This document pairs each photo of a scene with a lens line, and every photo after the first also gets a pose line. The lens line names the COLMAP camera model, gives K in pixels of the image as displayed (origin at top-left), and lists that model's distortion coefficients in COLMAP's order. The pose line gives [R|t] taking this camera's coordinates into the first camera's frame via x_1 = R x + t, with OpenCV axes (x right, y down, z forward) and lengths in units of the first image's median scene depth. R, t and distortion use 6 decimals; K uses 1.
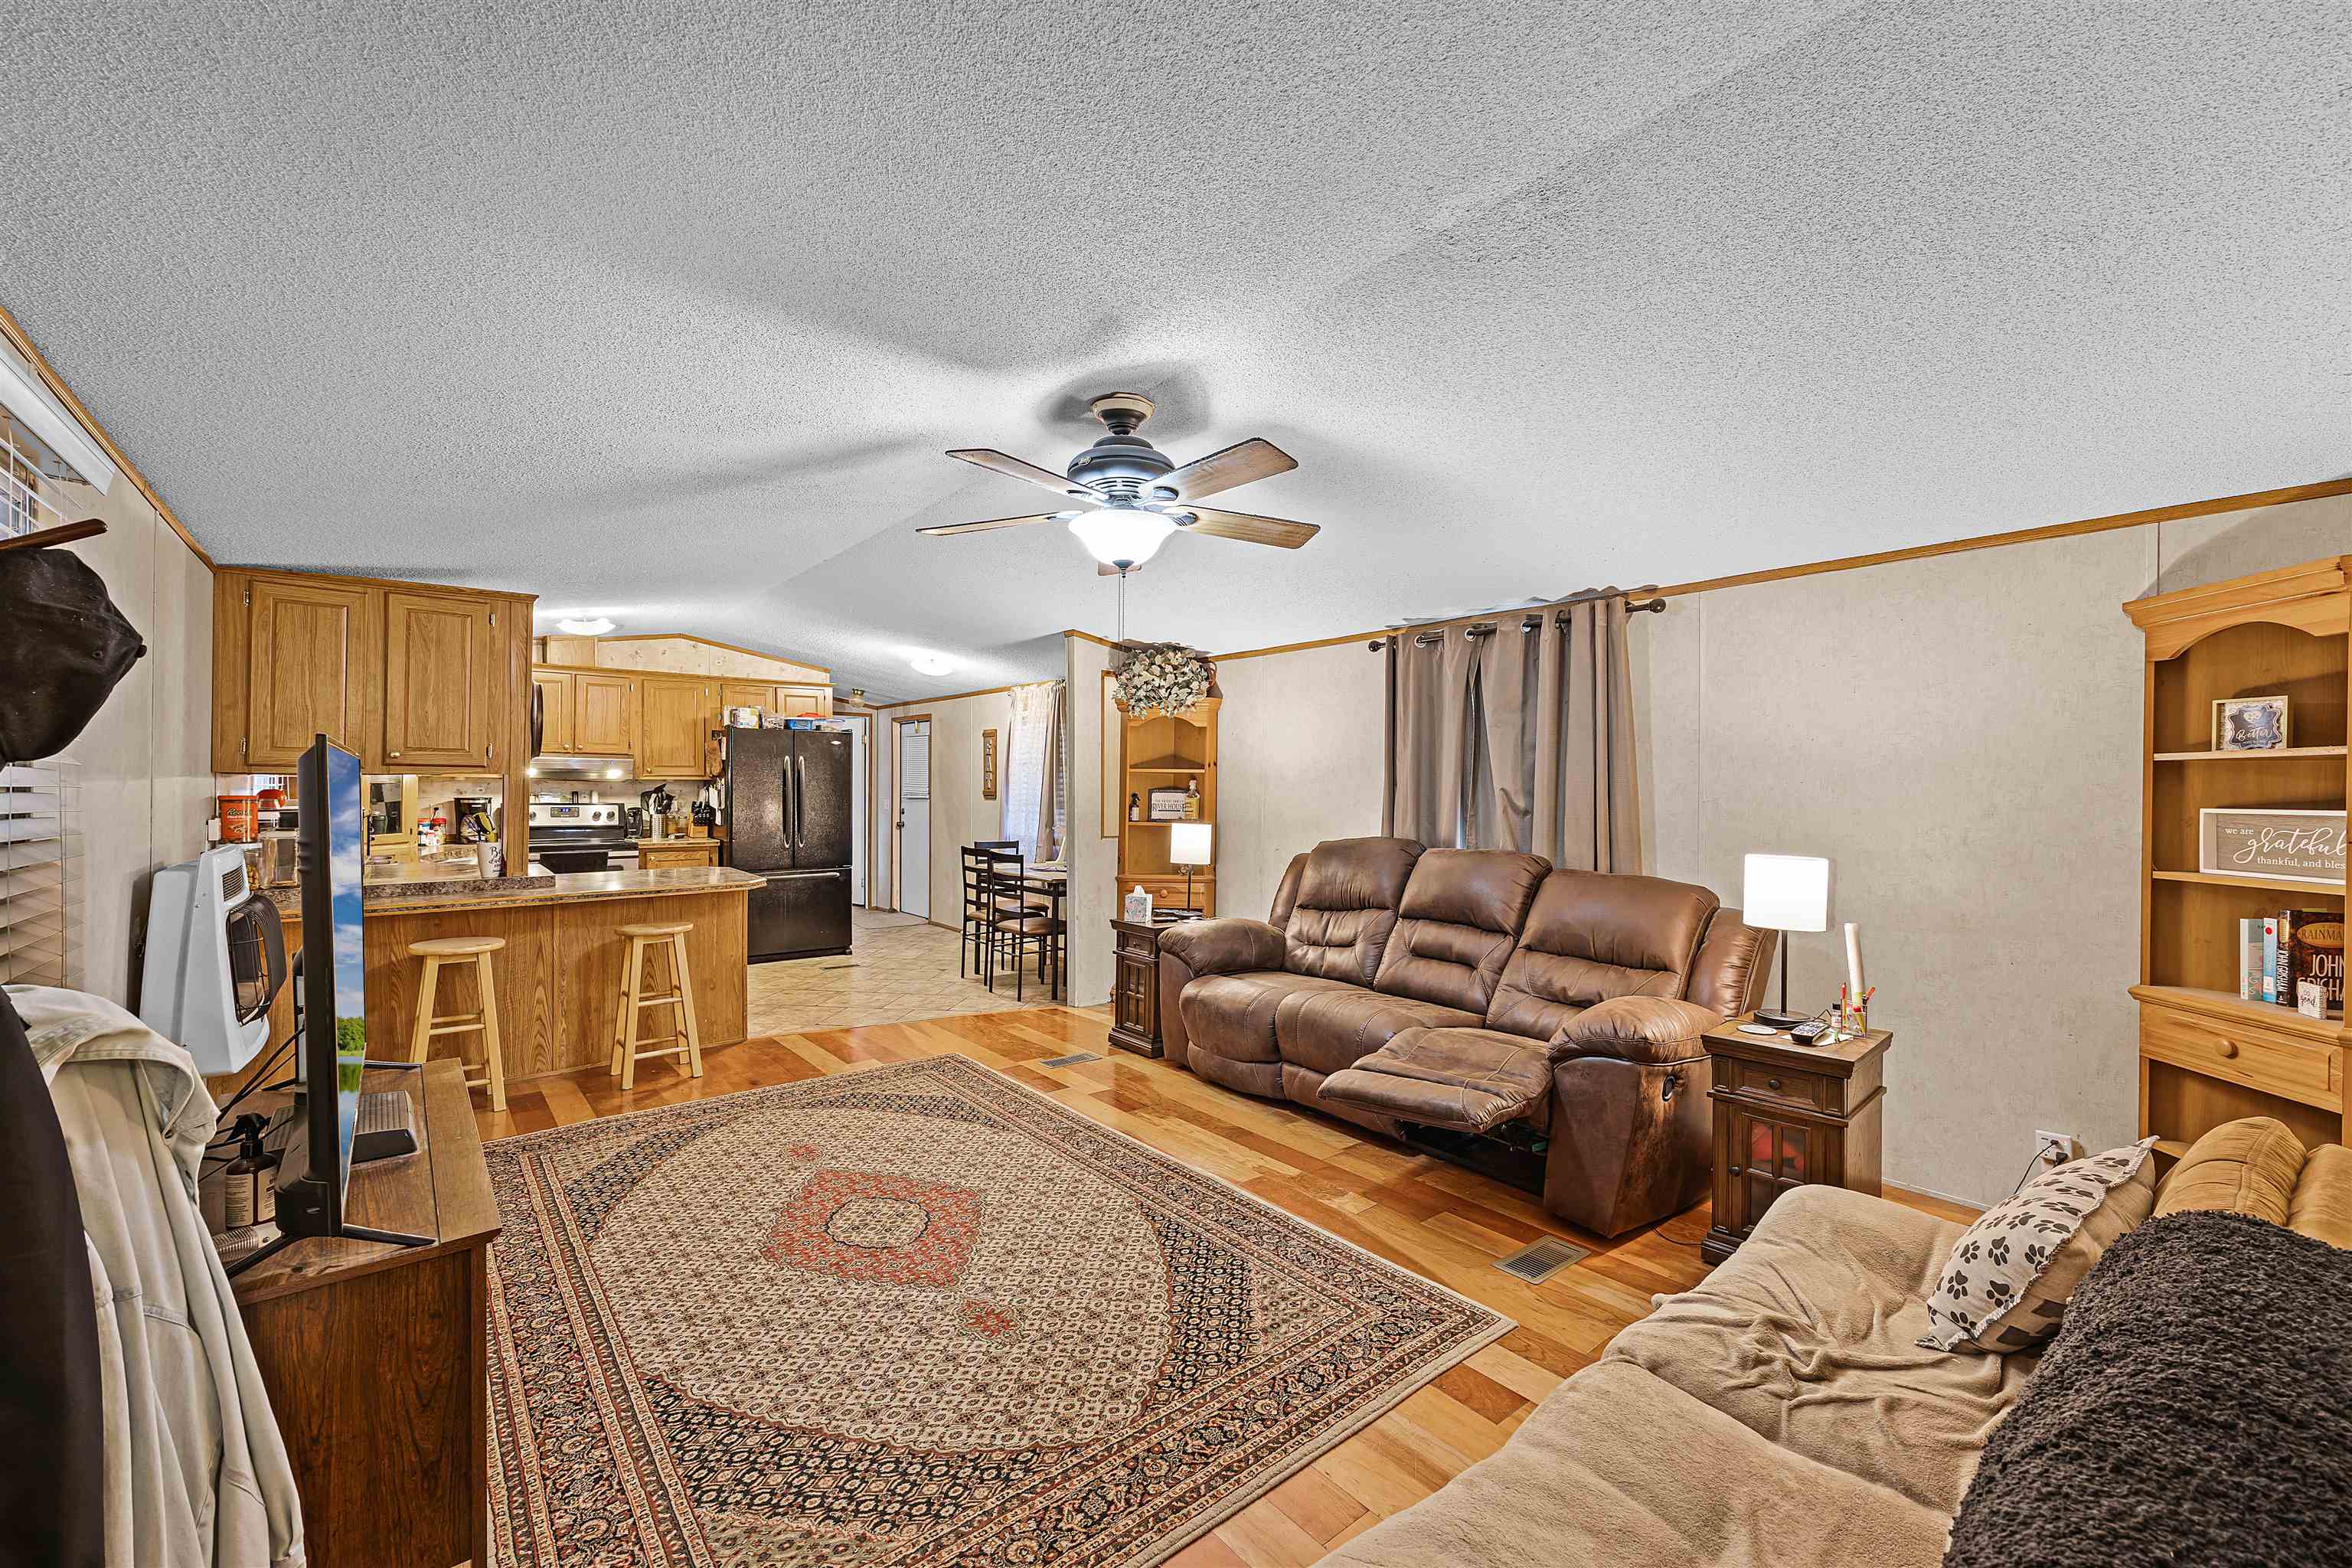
lens RADIAL K [[954.4, 0, 1176.0], [0, 954.4, 784.0], [0, 0, 1]] dist [0.000240, -0.000062]
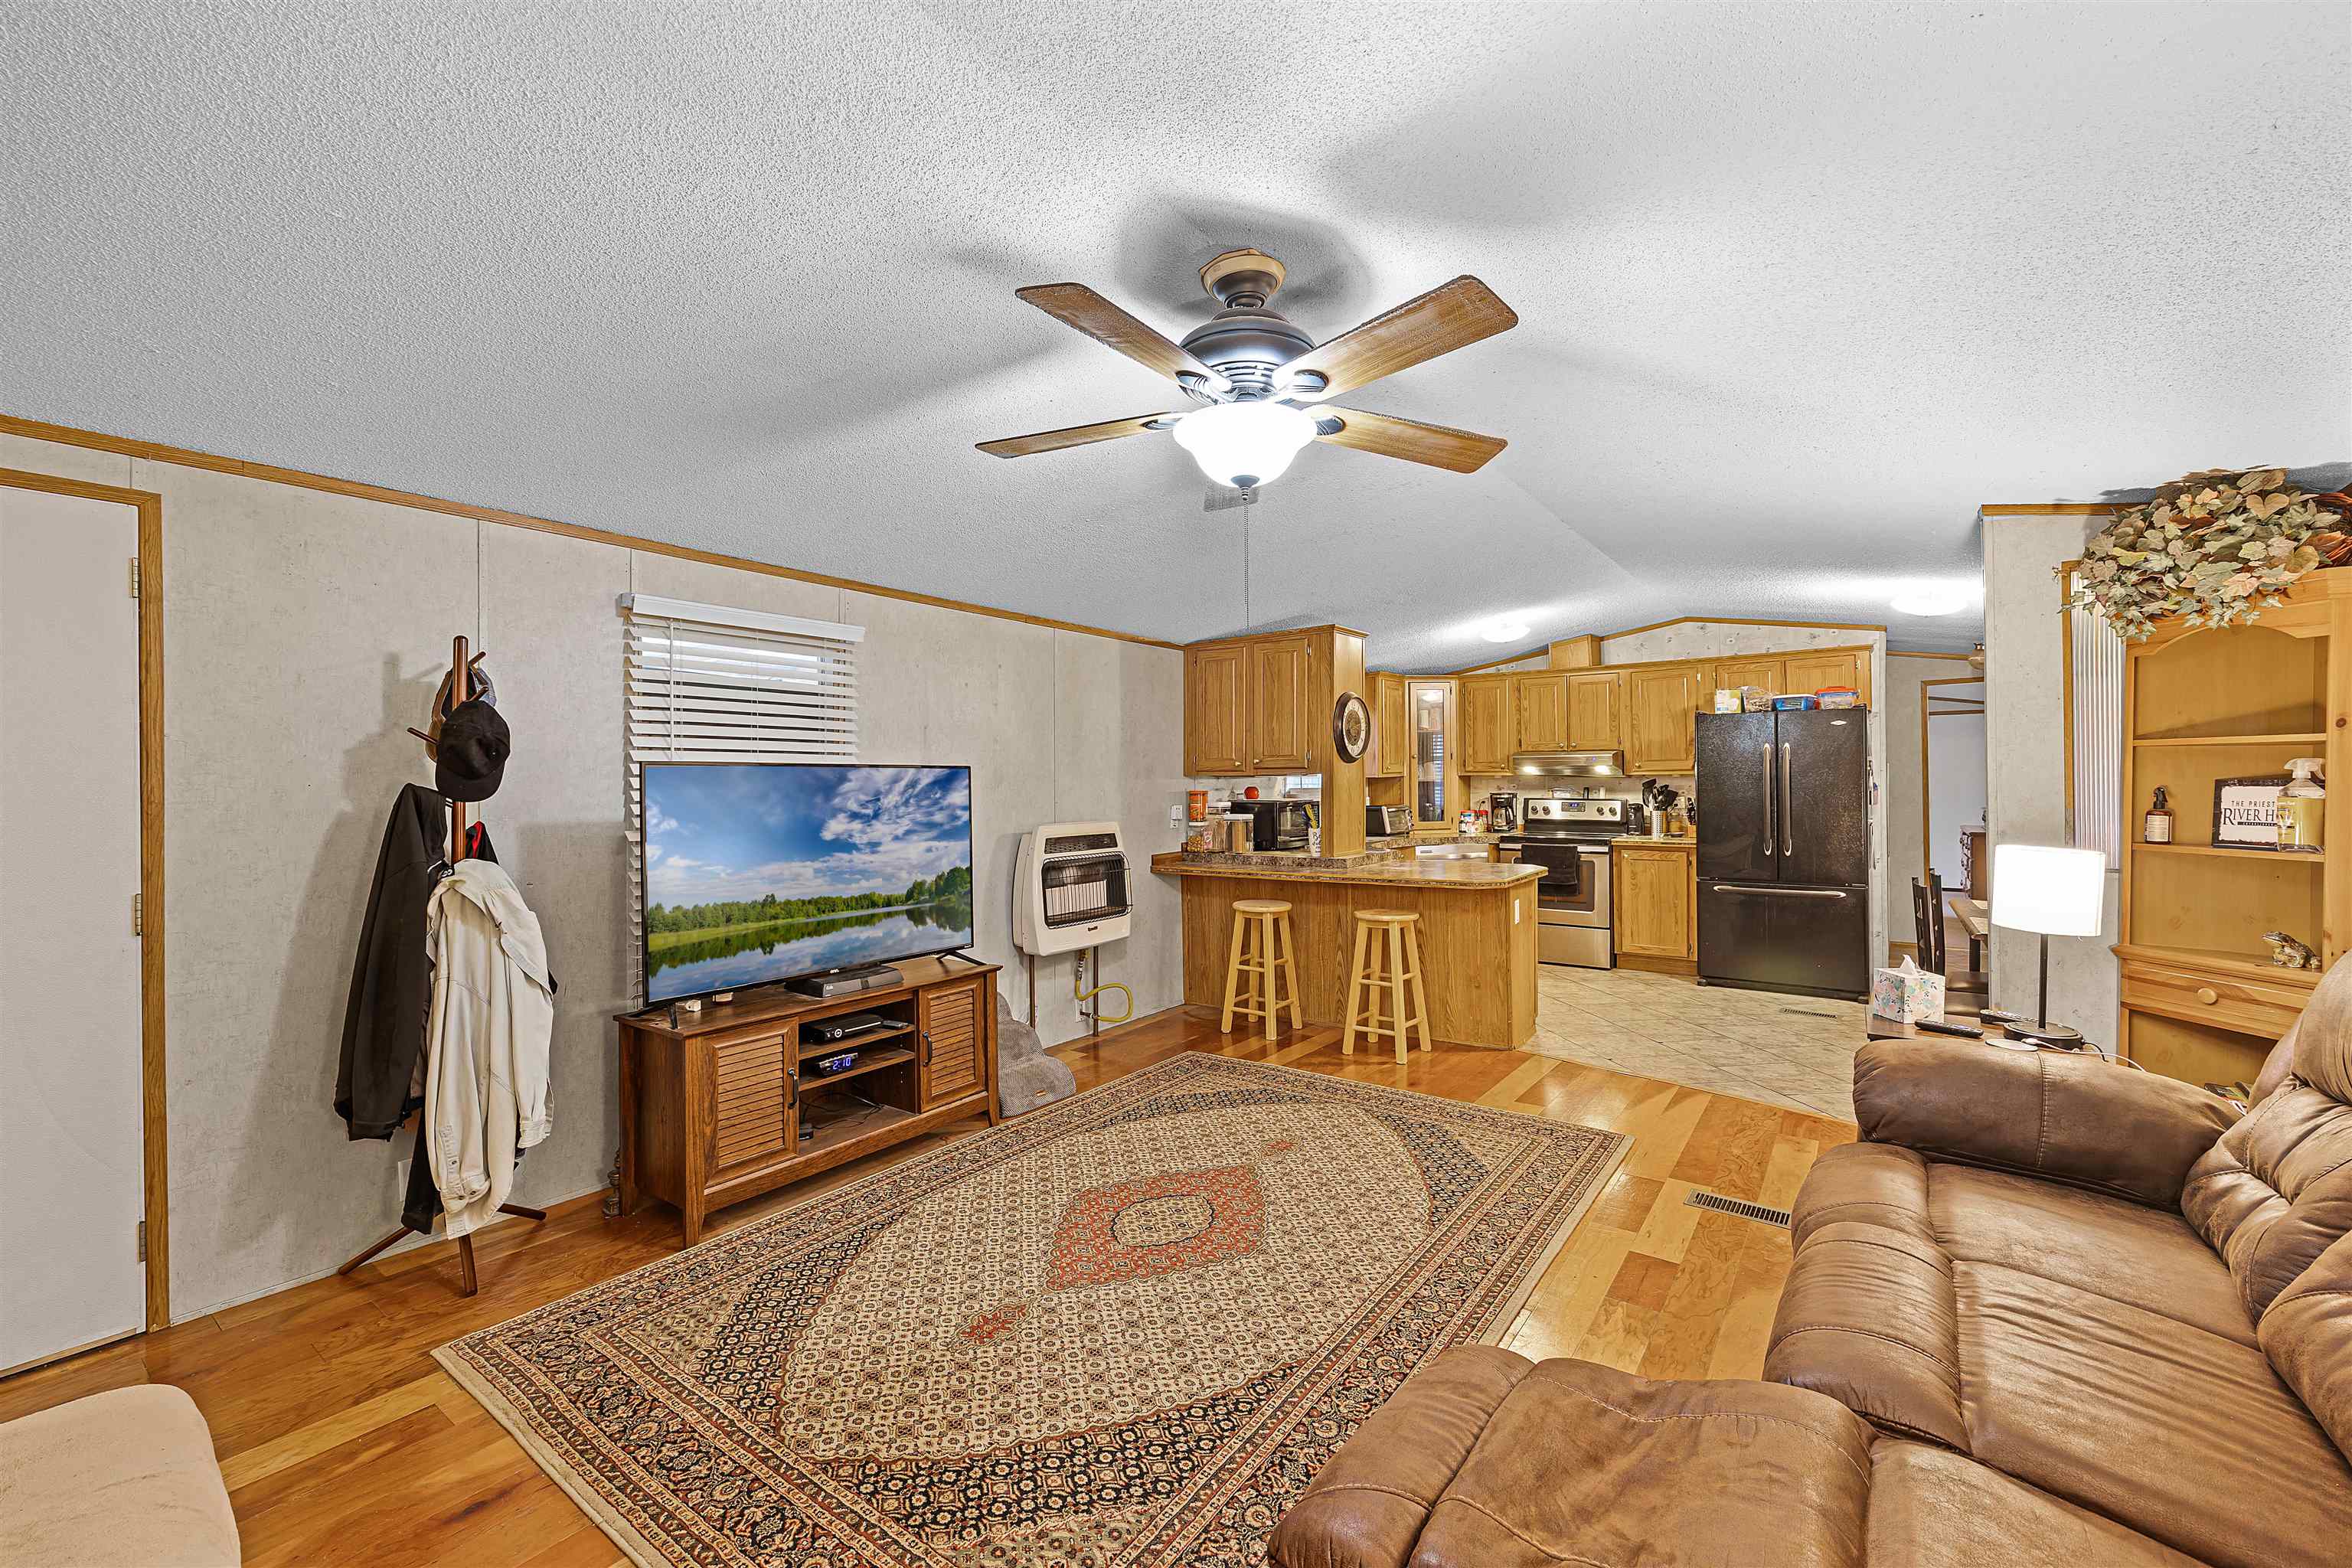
lens RADIAL K [[950.4, 0, 1181.9], [0, 950.4, 783.3], [0, 0, 1]] dist [-0.002215, -0.000045]
pose [[0.248005, -0.007579, -0.968729, 0.523490], [0.010515, 0.999932, -0.005131, 0.007580], [0.968702, -0.008914, 0.248068, 0.620917]]
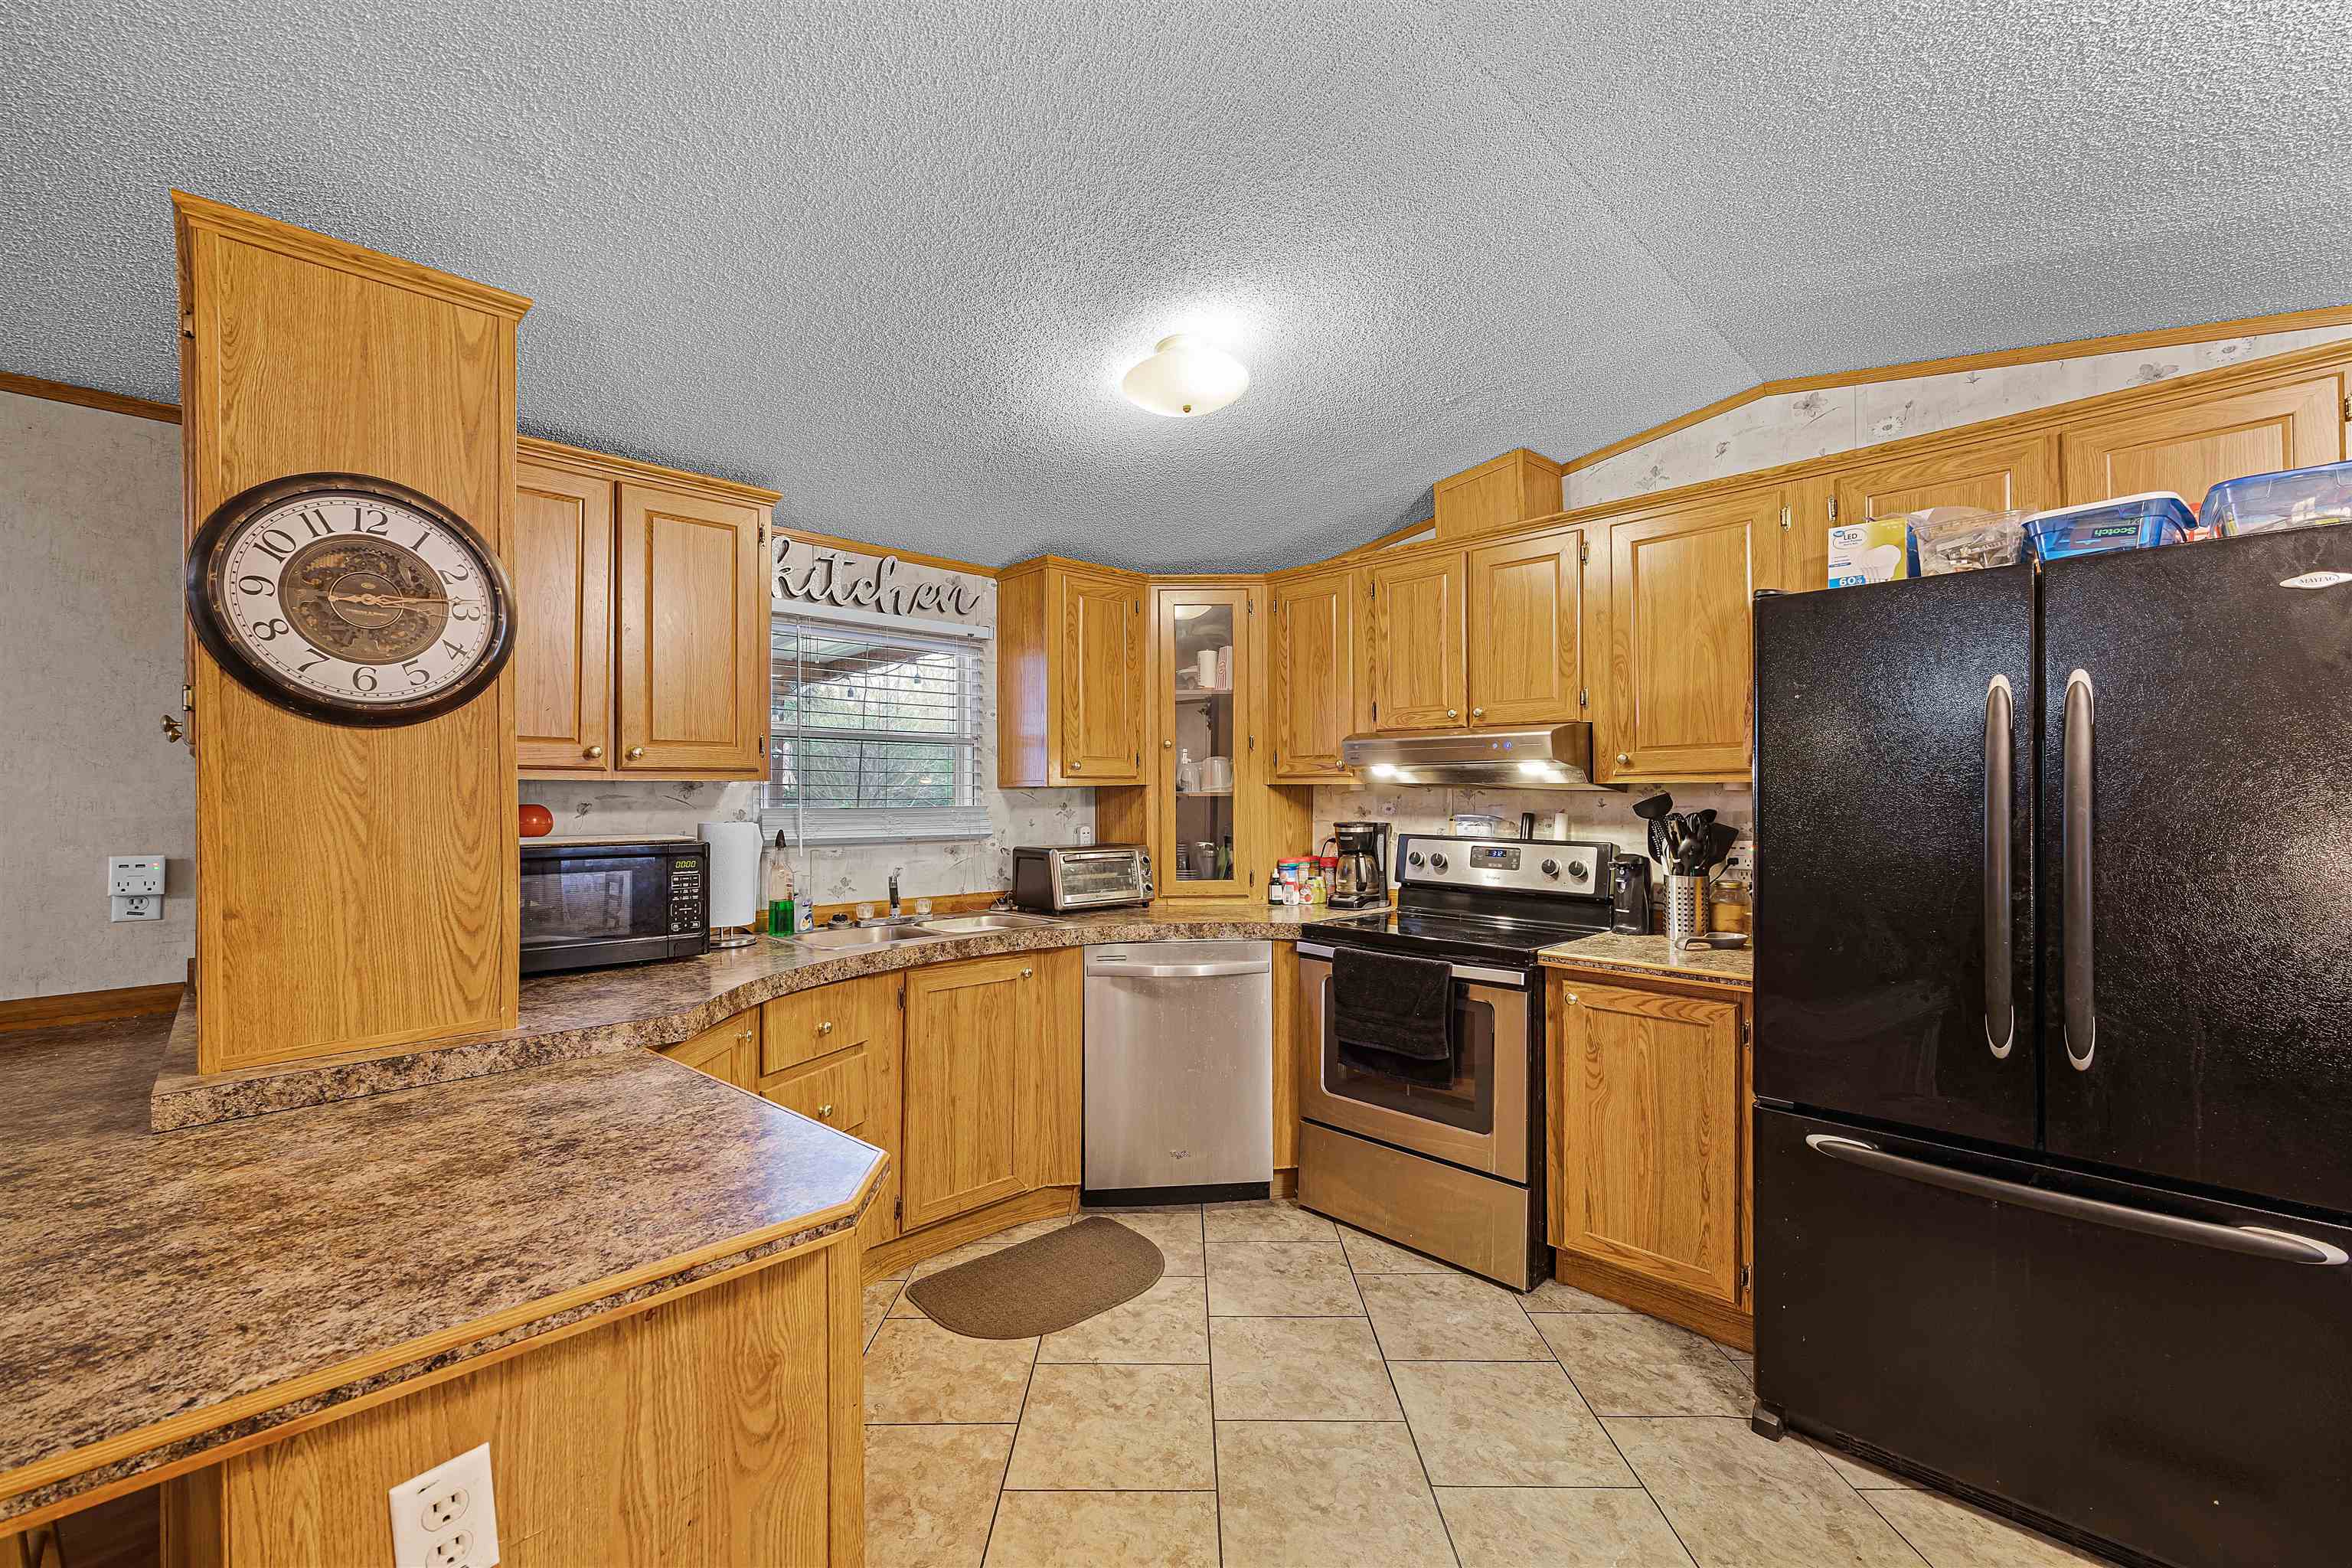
lens RADIAL K [[942.6, 0, 1183.5], [0, 942.6, 796.6], [0, 0, 1]] dist [0.001492, -0.000408]
pose [[0.105310, -0.005523, -0.994424, -0.392236], [-0.000073, 0.999985, -0.005561, 0.004446], [0.994439, 0.000658, 0.105308, 1.555404]]
